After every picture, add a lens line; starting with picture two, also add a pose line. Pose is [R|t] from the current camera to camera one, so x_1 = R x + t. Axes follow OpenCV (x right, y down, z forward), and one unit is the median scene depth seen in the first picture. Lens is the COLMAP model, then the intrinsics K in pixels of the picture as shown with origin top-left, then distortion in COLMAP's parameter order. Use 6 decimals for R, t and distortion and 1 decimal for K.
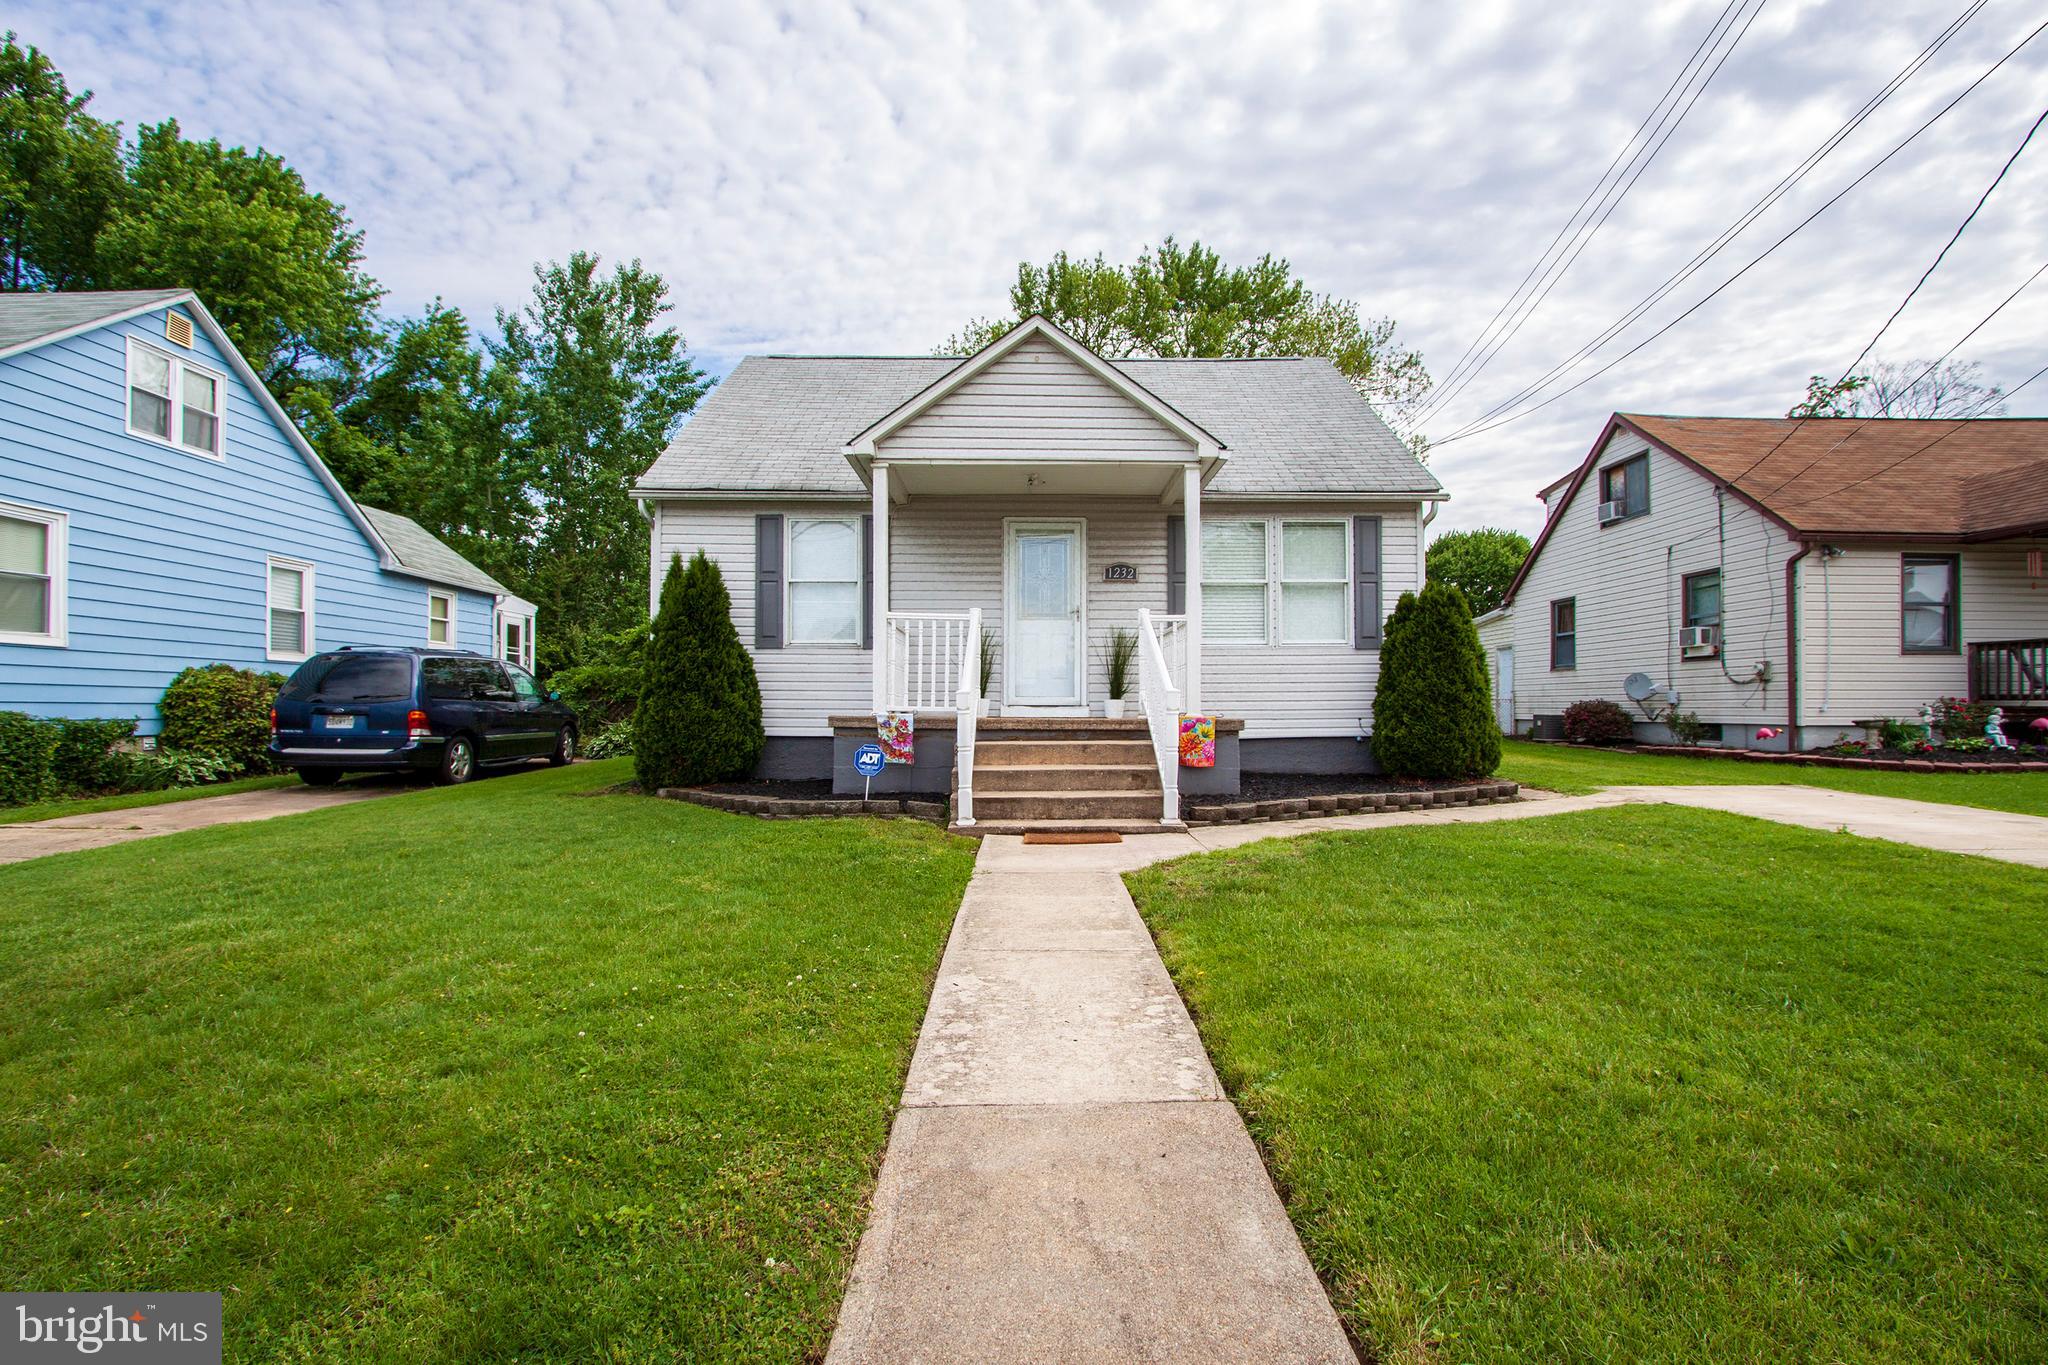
lens RADIAL K [[964.1, 0, 1038.3], [0, 964.1, 694.7], [0, 0, 1]] dist [-0.015075, 0.002928]
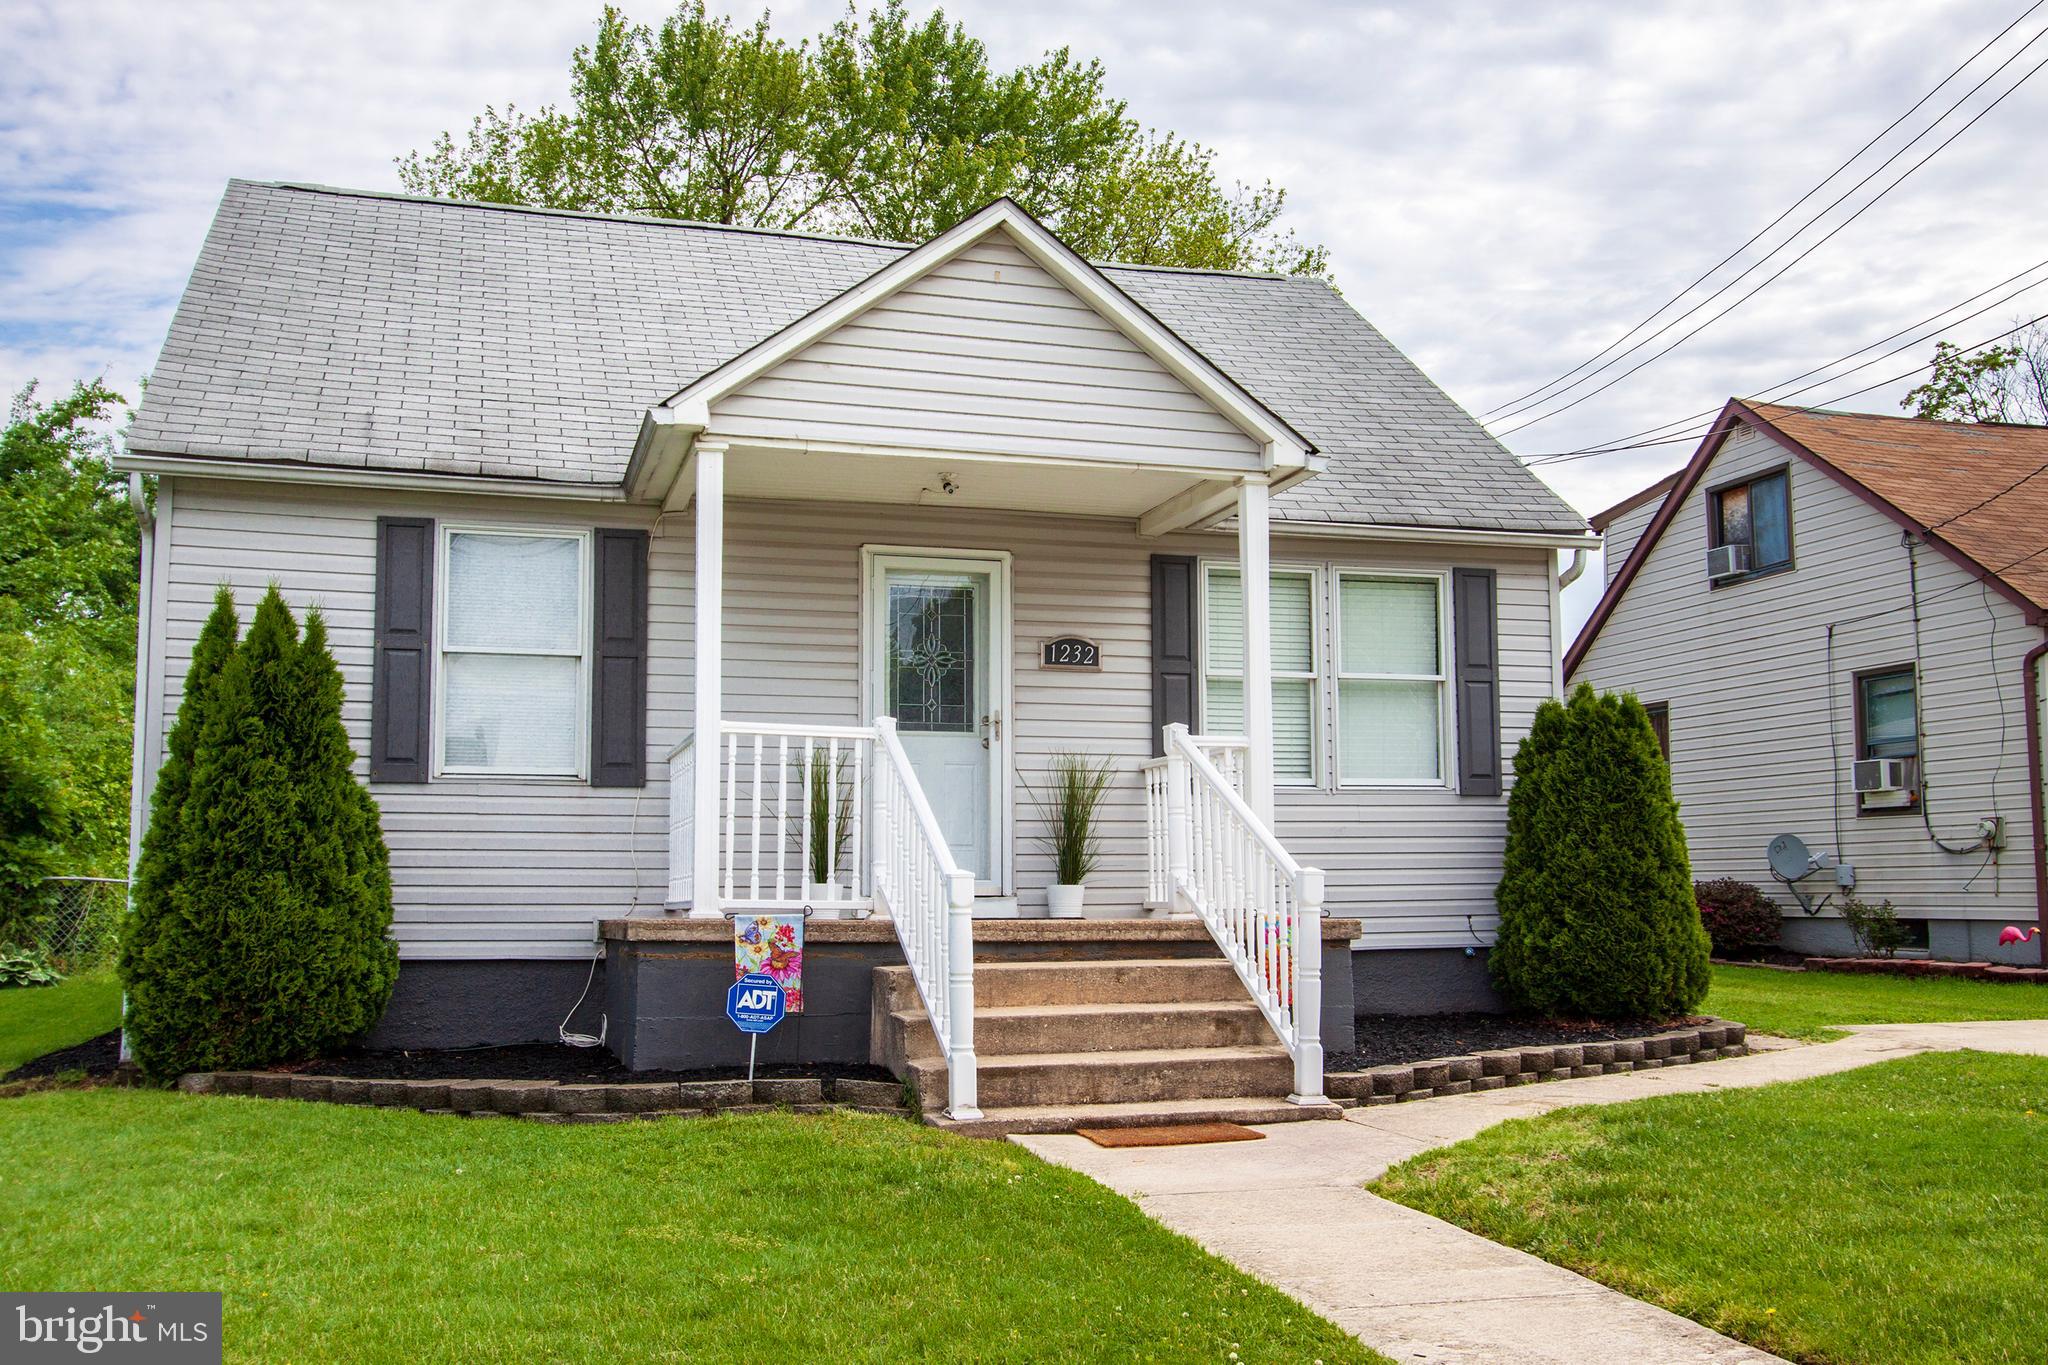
lens RADIAL K [[1964.3, 0, 1021.7], [0, 1964.3, 696.5], [0, 0, 1]] dist [0.013378, 0.000000]
pose [[0.961876, 0.022988, 0.272519, -0.248157], [0.000274, 0.996379, -0.085018, -0.006154], [-0.273487, 0.081851, 0.958387, -0.068417]]
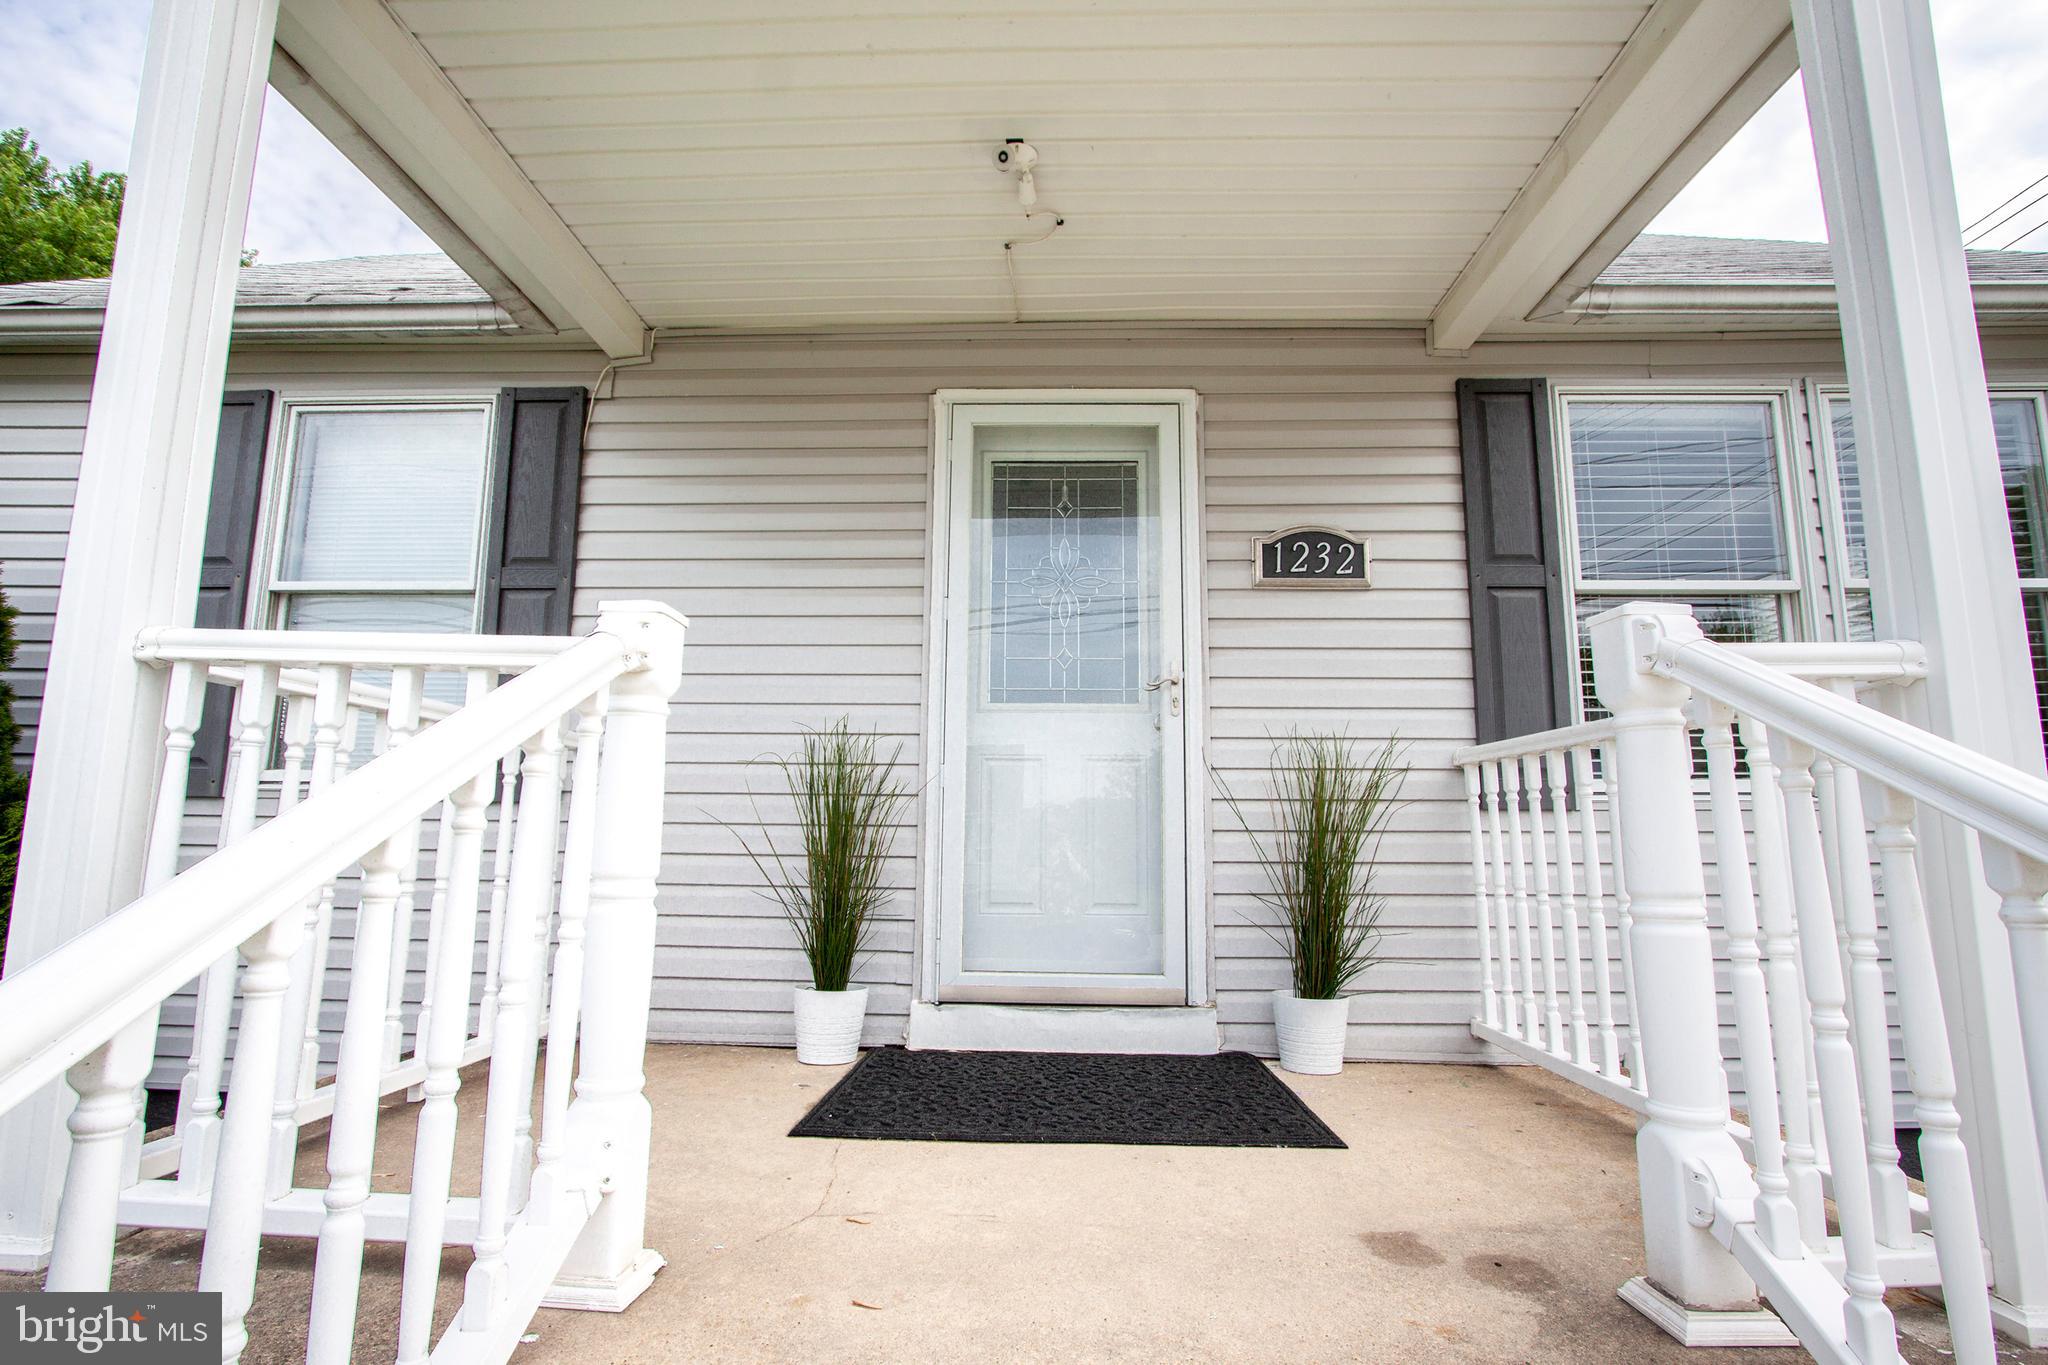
lens RADIAL K [[964.1, 0, 1019.9], [0, 964.1, 694.9], [0, 0, 1]] dist [-0.015075, 0.002928]
pose [[0.999320, 0.001576, -0.036837, 0.003714], [-0.006049, 0.992556, -0.121639, -0.045185], [0.036371, 0.121779, 0.991891, 0.698493]]
